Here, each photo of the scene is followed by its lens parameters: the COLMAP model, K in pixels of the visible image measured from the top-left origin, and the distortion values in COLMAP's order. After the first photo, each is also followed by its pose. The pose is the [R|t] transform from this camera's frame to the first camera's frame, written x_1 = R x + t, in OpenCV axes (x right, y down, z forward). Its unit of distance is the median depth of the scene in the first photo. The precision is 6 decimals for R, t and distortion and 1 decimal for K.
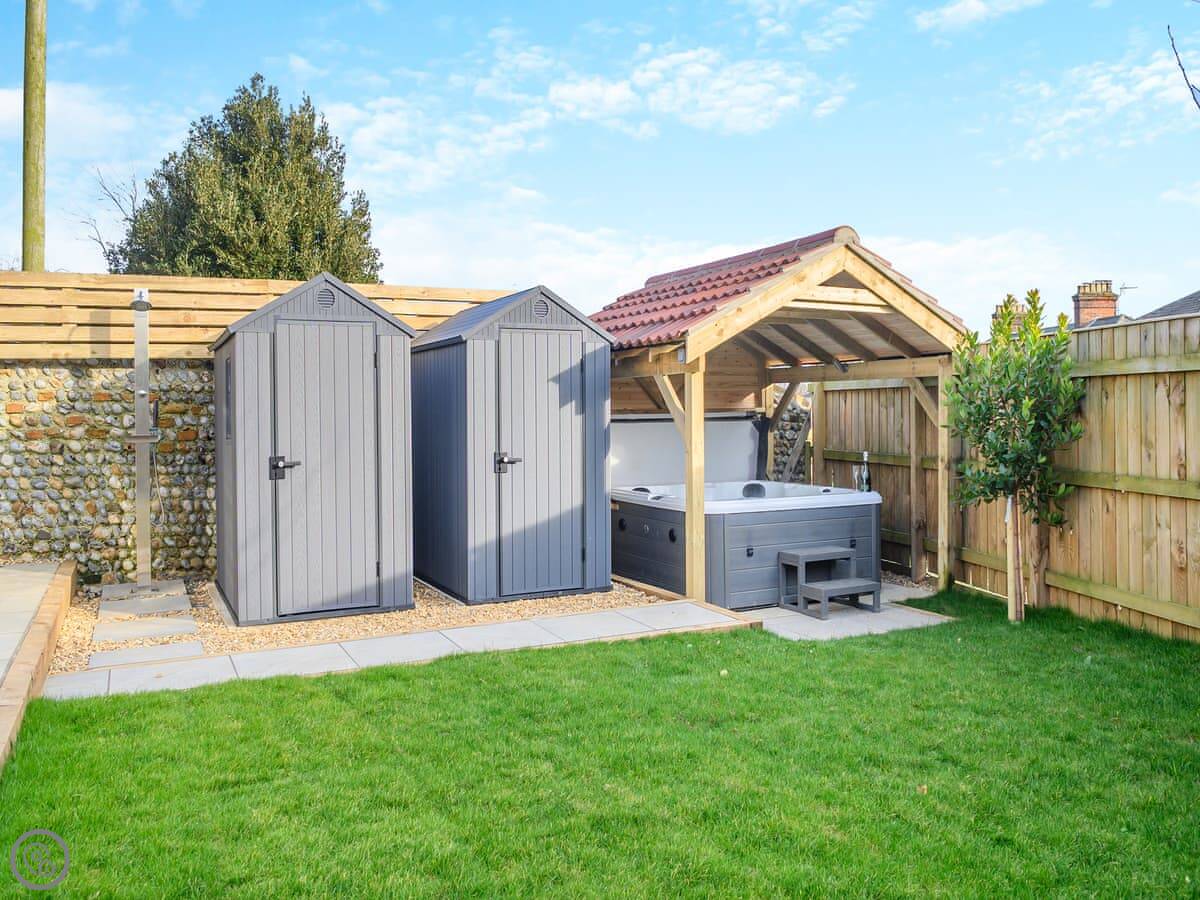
lens RADIAL K [[945.7, 0, 600.0], [0, 945.7, 450.0], [0, 0, 1]] dist [-0.048603, -0.003596]
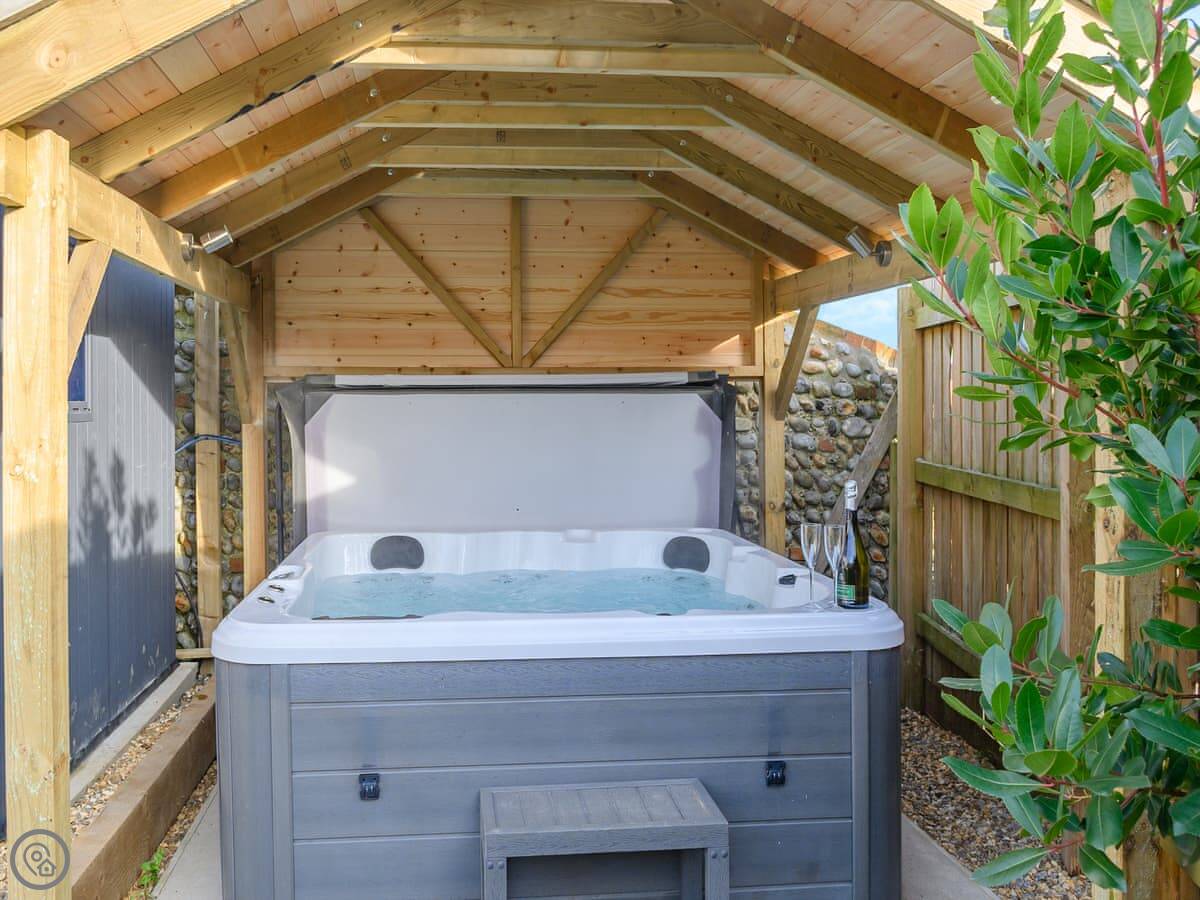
lens RADIAL K [[907.0, 0, 599.7], [0, 907.0, 412.9], [0, 0, 1]] dist [-0.002041, -0.000807]
pose [[0.930138, 0.013005, -0.366979, 0.269046], [-0.022533, 0.999511, -0.021689, -0.011190], [0.366517, 0.028443, 0.929976, 0.576612]]
